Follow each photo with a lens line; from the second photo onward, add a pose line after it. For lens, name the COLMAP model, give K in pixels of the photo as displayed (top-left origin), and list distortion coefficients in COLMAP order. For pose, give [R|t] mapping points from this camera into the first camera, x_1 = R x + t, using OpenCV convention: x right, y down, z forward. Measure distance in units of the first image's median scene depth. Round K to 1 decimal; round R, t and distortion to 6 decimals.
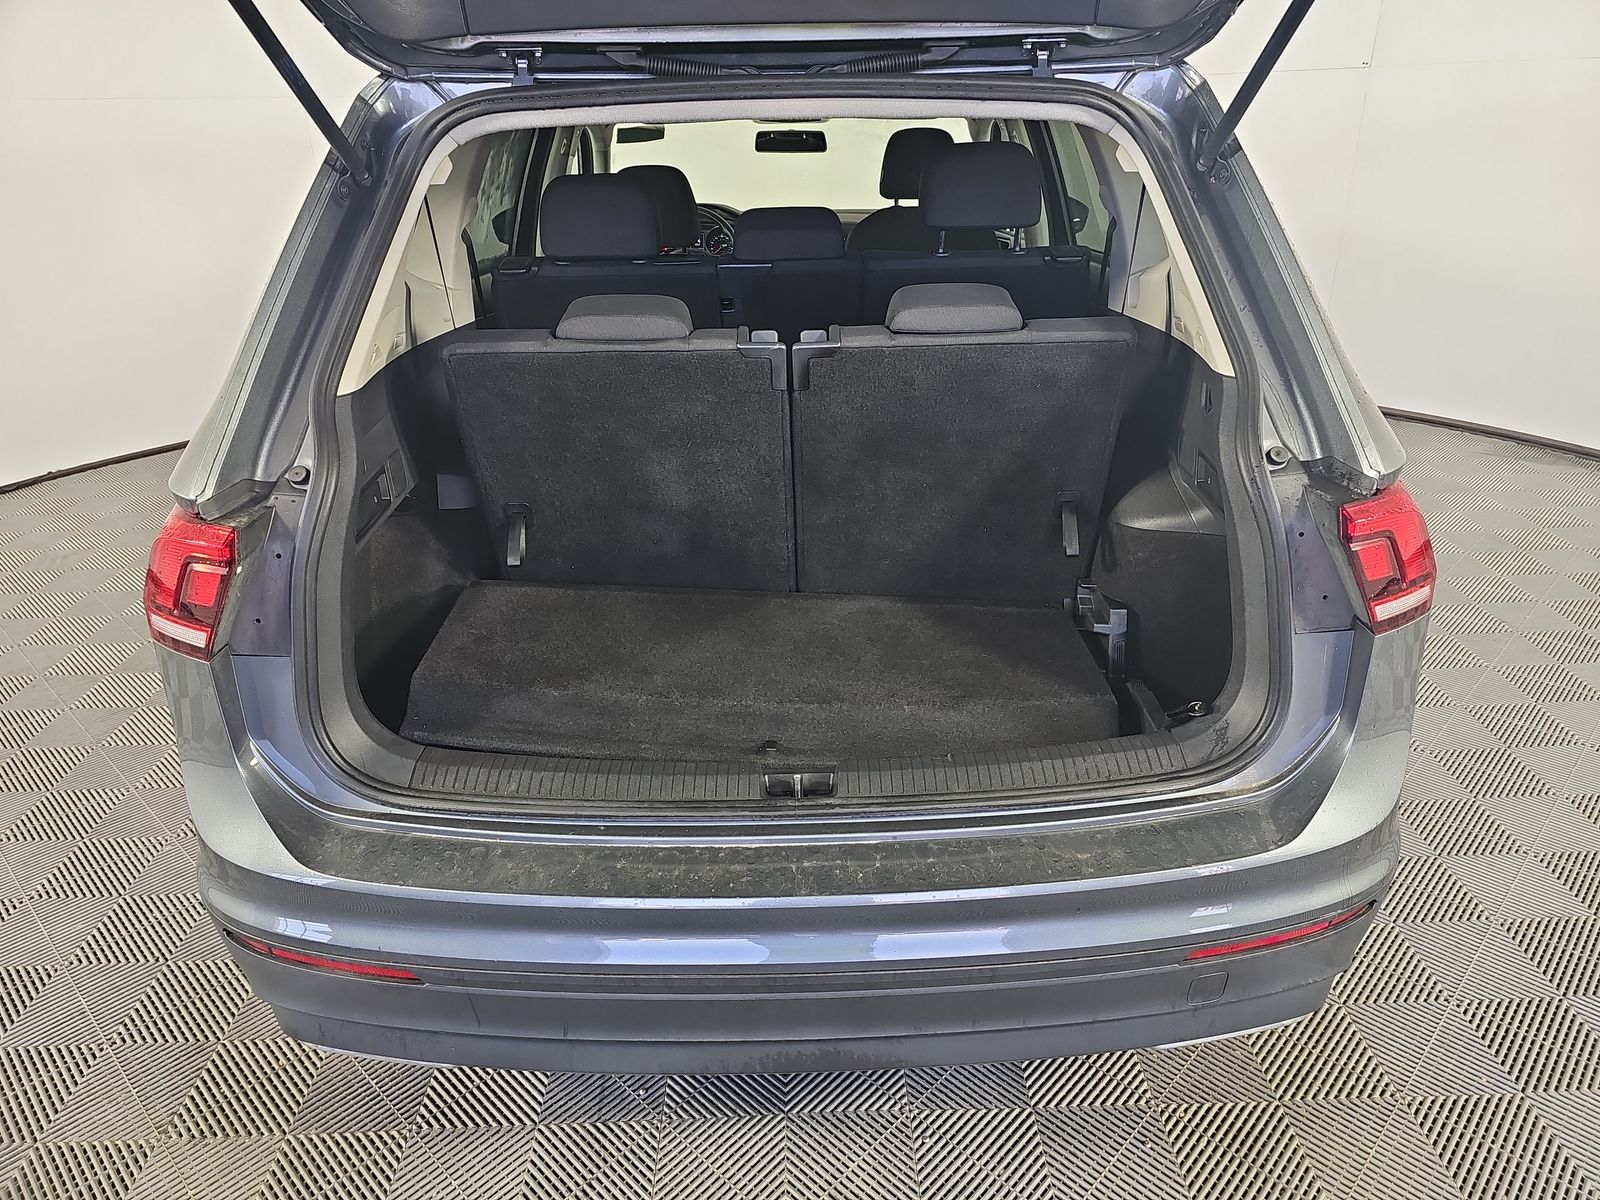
lens RADIAL K [[1073.0, 0, 809.7], [0, 1073.0, 603.1], [0, 0, 1]] dist [0.043563, -0.040441]
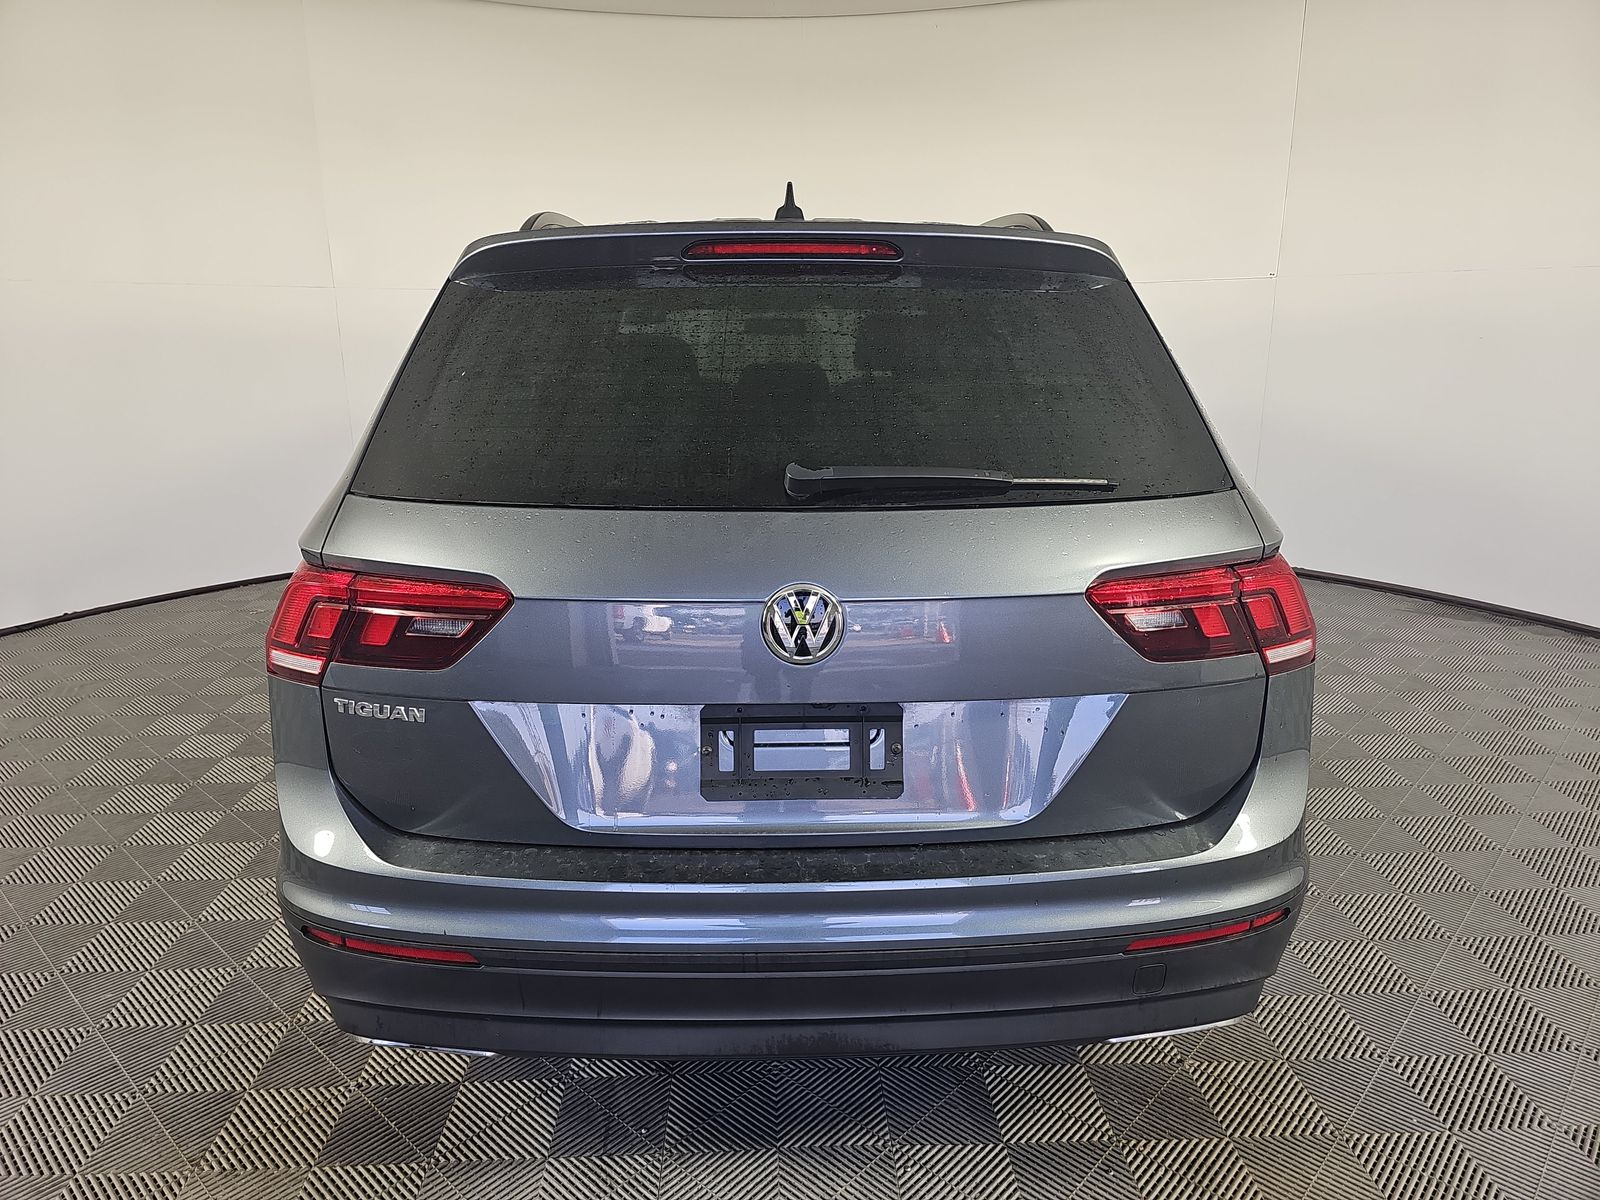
lens RADIAL K [[1073.0, 0, 791.7], [0, 1073.0, 598.2], [0, 0, 1]] dist [0.043563, -0.040441]
pose [[0.999778, 0.011287, 0.017806, -0.033157], [-0.008044, 0.984939, -0.172713, 0.115053], [-0.019487, 0.172531, 0.984811, -0.159527]]
